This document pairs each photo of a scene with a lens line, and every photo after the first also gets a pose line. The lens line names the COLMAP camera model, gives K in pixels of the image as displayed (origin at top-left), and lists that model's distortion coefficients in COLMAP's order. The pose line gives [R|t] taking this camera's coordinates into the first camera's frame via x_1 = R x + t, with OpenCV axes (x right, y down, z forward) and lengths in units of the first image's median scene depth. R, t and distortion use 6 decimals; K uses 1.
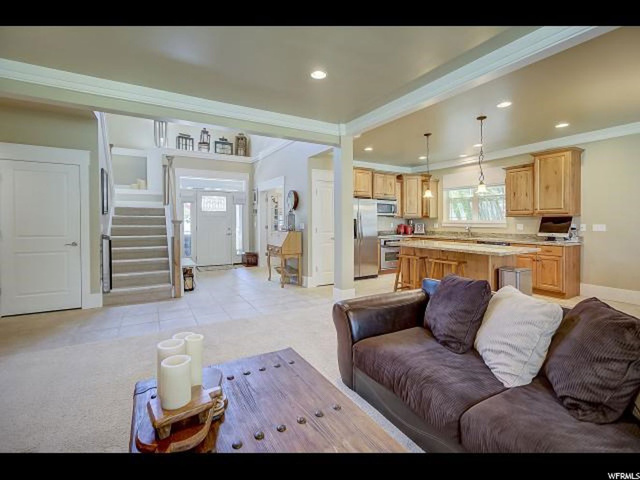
lens RADIAL K [[297.0, 0, 311.8], [0, 297.0, 219.6], [0, 0, 1]] dist [-0.011878, 0.002778]
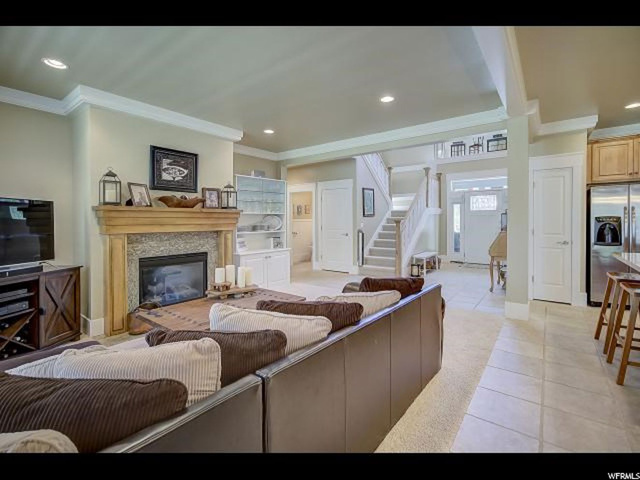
lens RADIAL K [[297.0, 0, 326.3], [0, 297.0, 224.8], [0, 0, 1]] dist [-0.011878, 0.002778]
pose [[0.383482, 0.005503, -0.923532, 0.443253], [0.016868, 0.999774, 0.012962, -0.002423], [0.923394, -0.020548, 0.383302, 0.131220]]
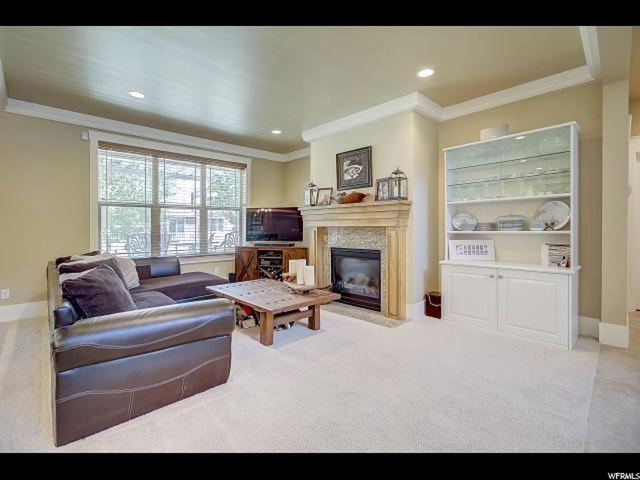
lens RADIAL K [[297.0, 0, 306.8], [0, 297.0, 226.6], [0, 0, 1]] dist [-0.011878, 0.002778]
pose [[-0.970993, 0.006959, -0.239007, 0.035559], [0.009126, 0.999927, -0.007964, 0.017450], [0.238934, -0.009915, -0.970985, 0.661300]]
